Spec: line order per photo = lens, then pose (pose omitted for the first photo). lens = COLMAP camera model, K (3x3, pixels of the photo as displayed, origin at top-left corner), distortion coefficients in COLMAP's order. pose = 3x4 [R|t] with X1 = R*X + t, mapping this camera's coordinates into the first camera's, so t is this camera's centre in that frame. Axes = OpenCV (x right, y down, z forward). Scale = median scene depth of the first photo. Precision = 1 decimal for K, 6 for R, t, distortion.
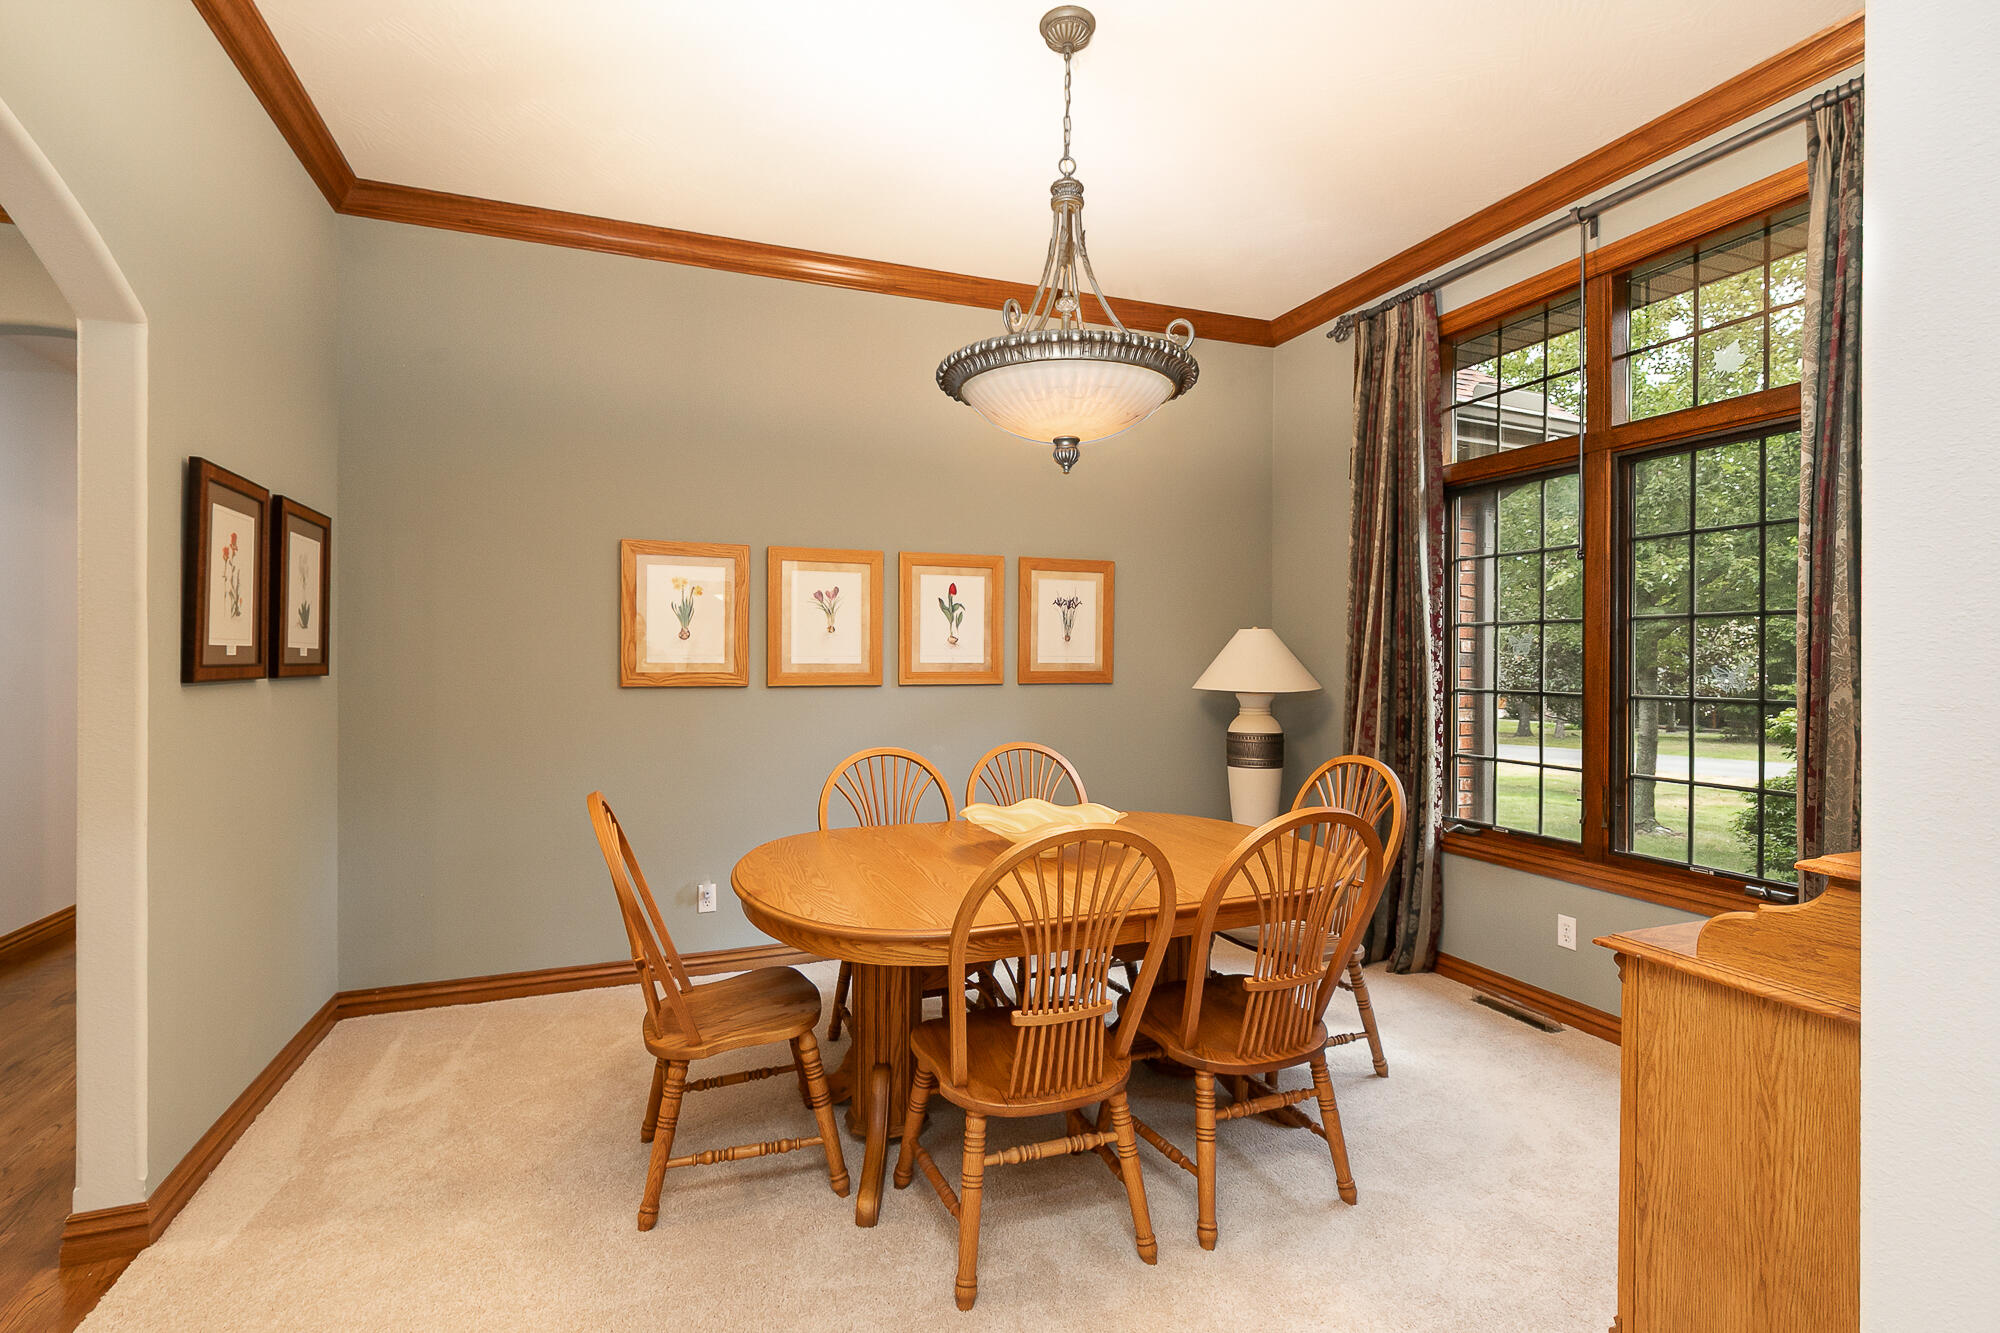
lens RADIAL K [[912.5, 0, 1002.3], [0, 912.5, 666.4], [0, 0, 1]] dist [0.008104, -0.000511]
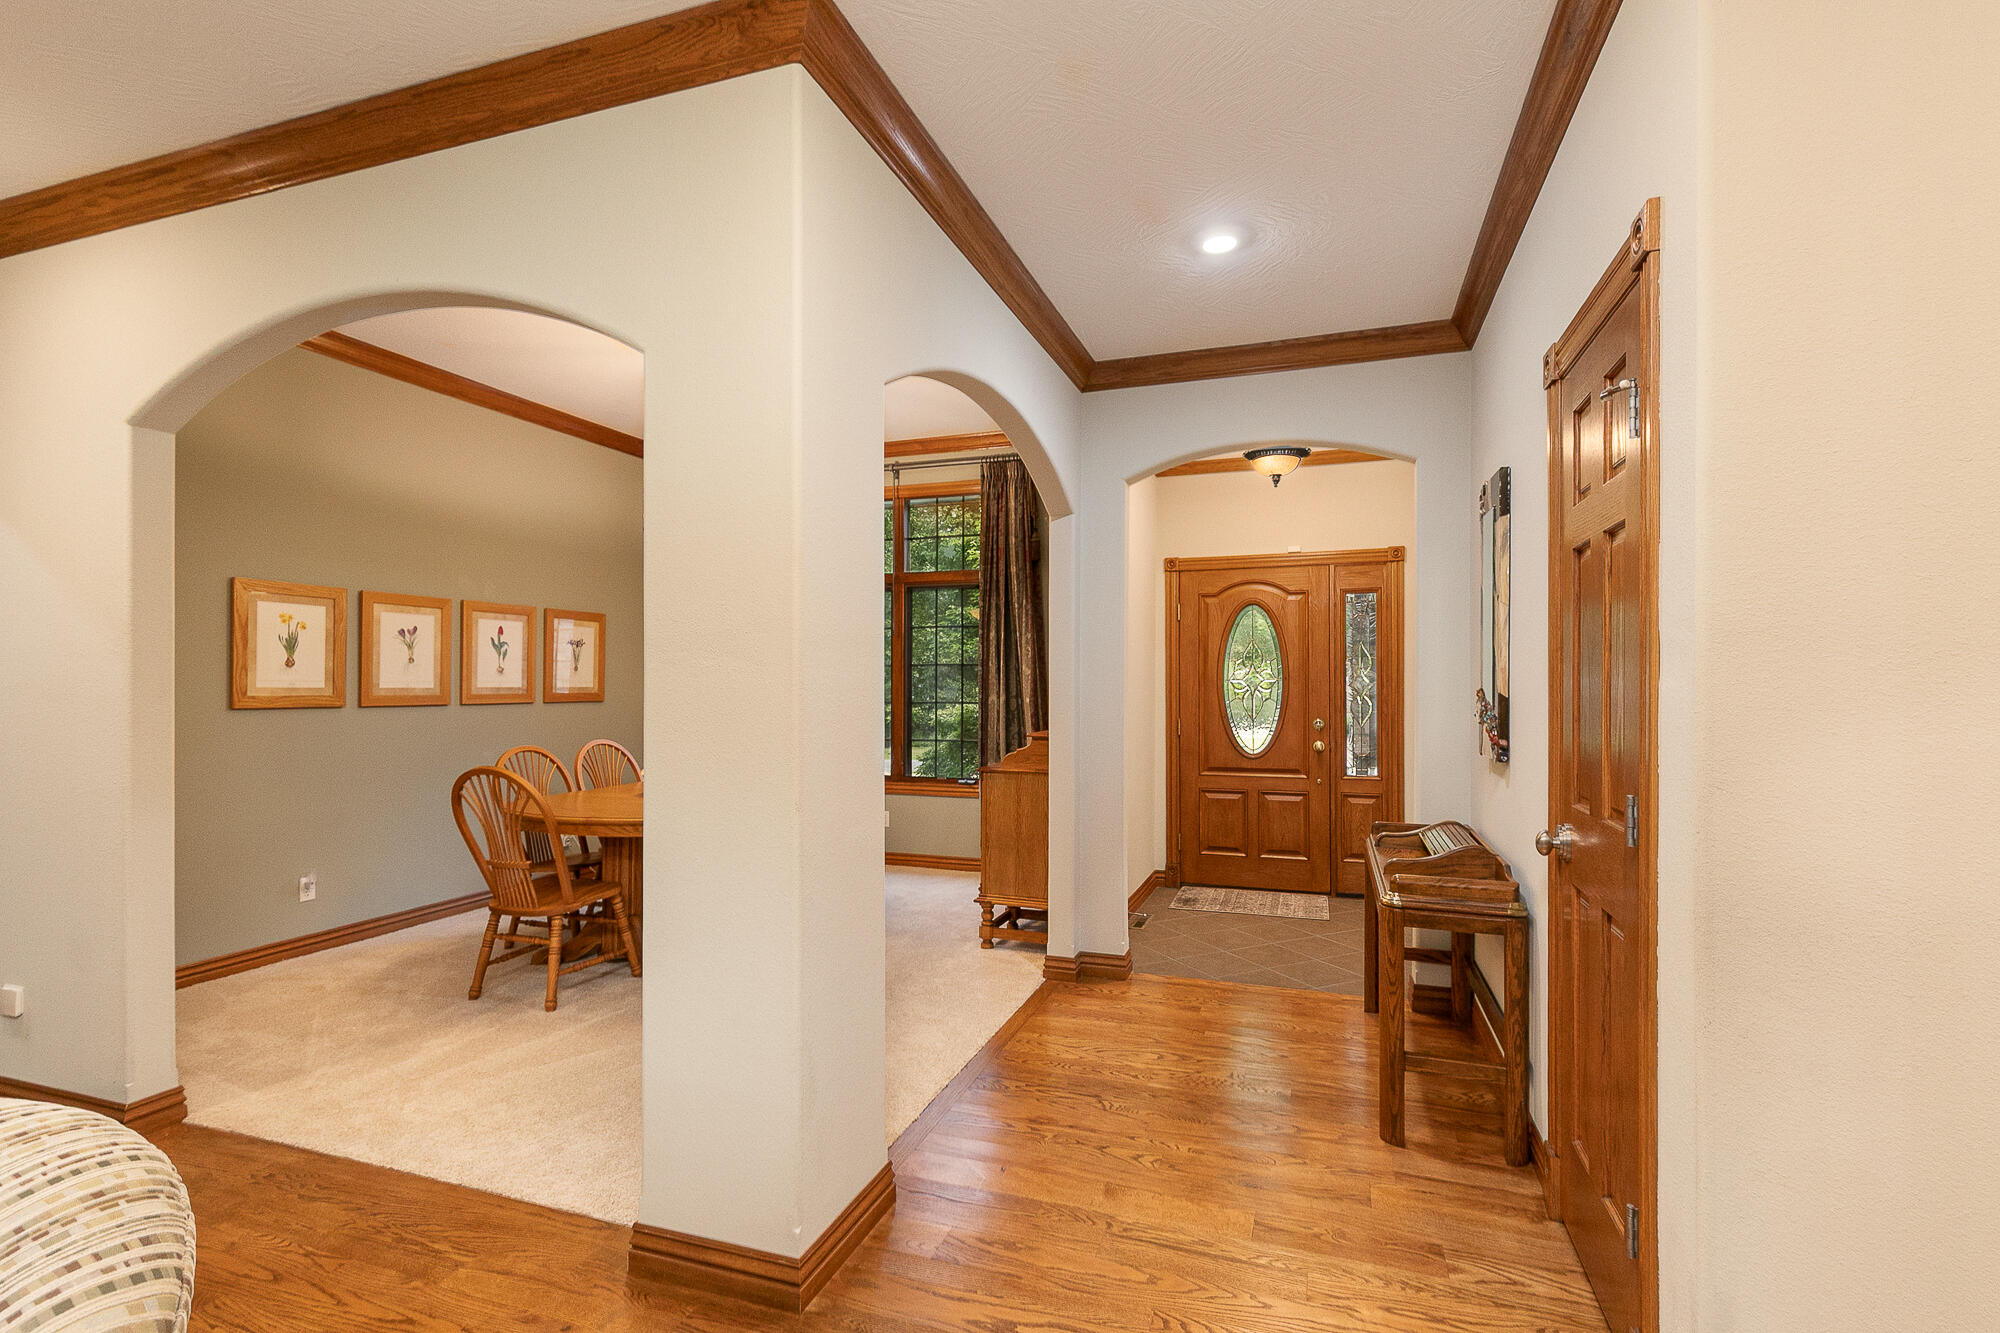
lens RADIAL K [[897.3, 0, 999.0], [0, 897.3, 672.0], [0, 0, 1]] dist [-0.000568, -0.000668]
pose [[0.660865, 0.013591, 0.750382, -0.572927], [-0.001325, 0.999856, -0.016942, -0.004975], [-0.750503, 0.010202, 0.660788, -0.400910]]
